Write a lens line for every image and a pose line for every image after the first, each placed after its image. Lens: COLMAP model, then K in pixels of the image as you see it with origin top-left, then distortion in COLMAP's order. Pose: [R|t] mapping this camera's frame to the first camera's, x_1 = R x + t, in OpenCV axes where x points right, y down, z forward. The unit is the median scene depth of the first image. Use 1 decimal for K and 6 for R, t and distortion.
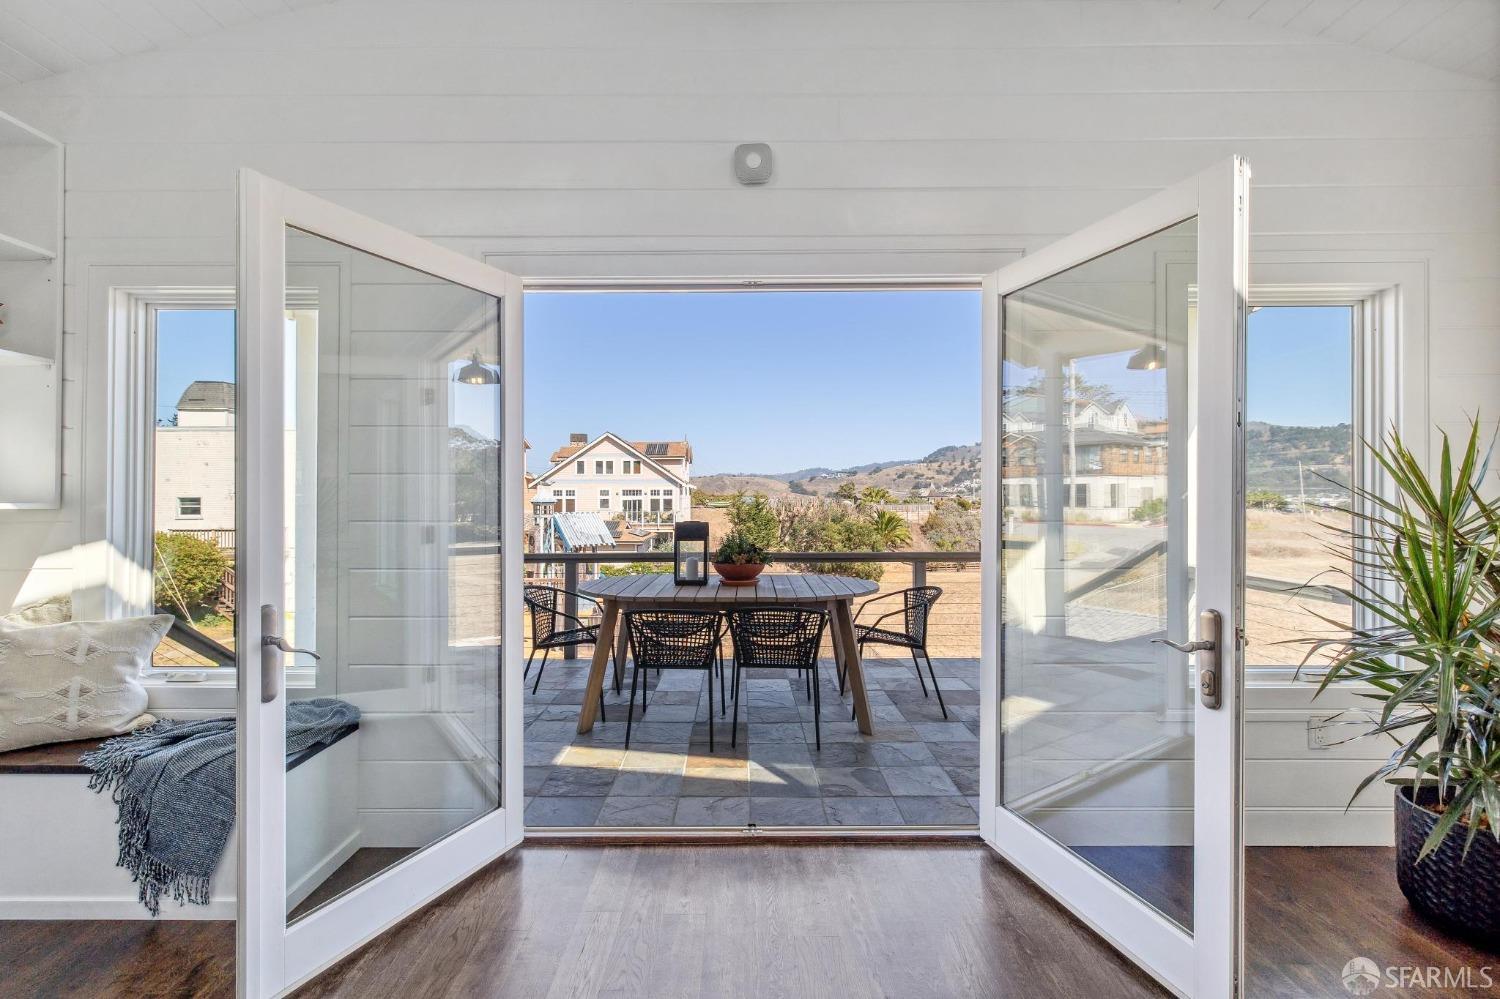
lens RADIAL K [[639.9, 0, 741.8], [0, 639.9, 493.7], [0, 0, 1]] dist [0.001822, 0.000579]
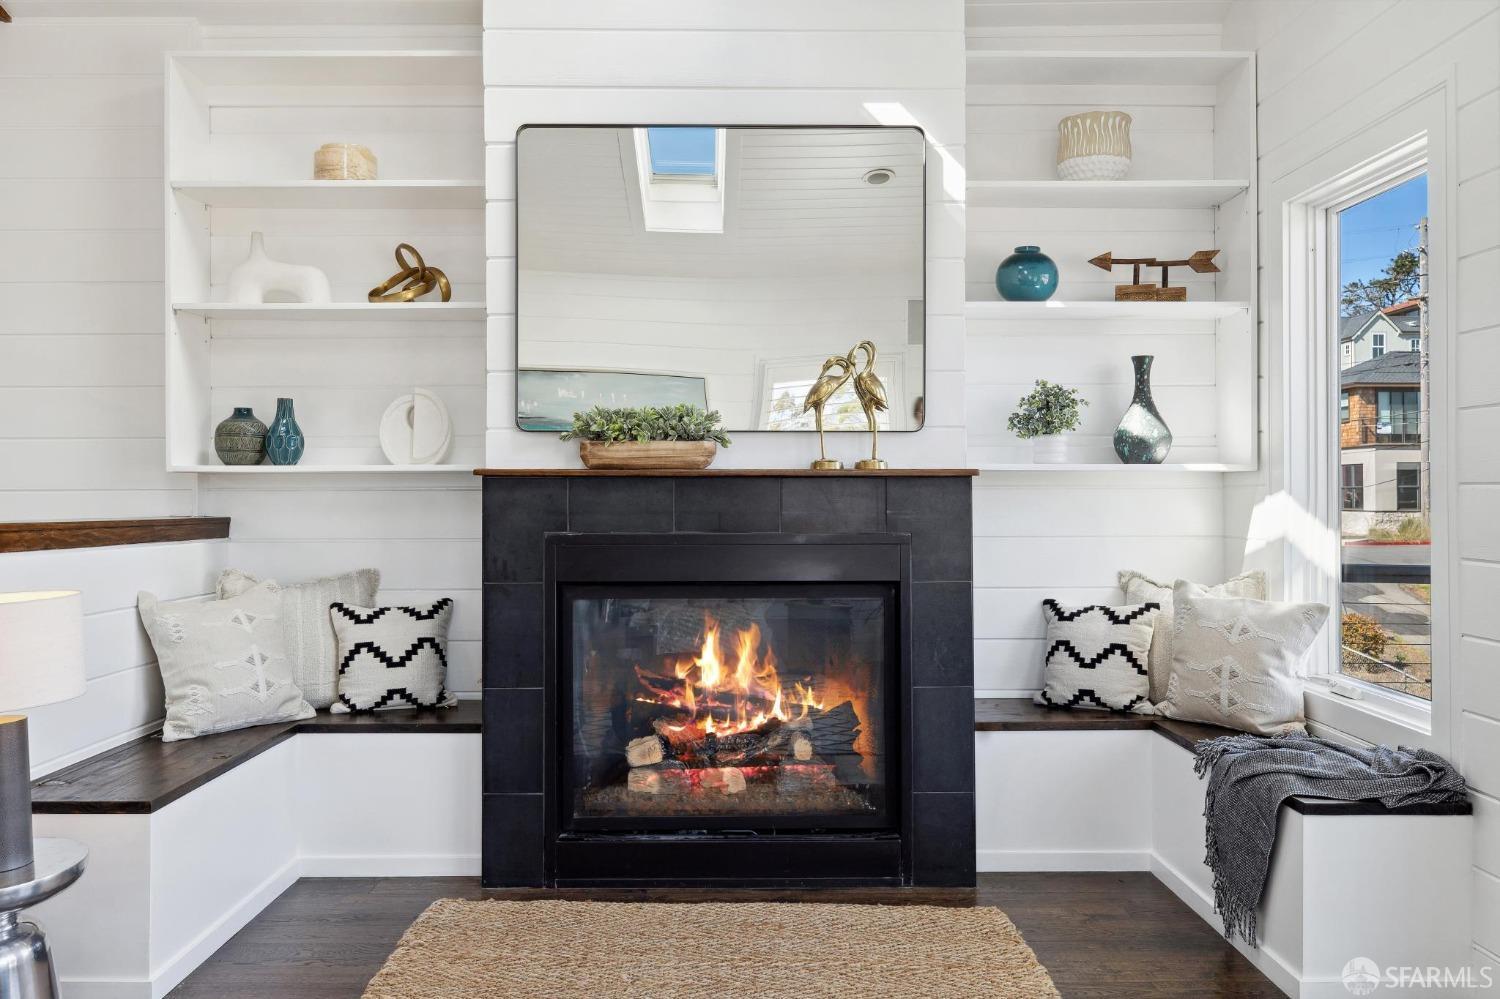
lens RADIAL K [[1352.7, 0, 751.3], [0, 1352.7, 491.1], [0, 0, 1]] dist [0.048869, 0.004489]
pose [[0.002259, -0.001305, -0.999997, 0.837668], [0.009127, 0.999958, -0.001284, 0.049583], [0.999956, -0.009124, 0.002271, 0.324955]]
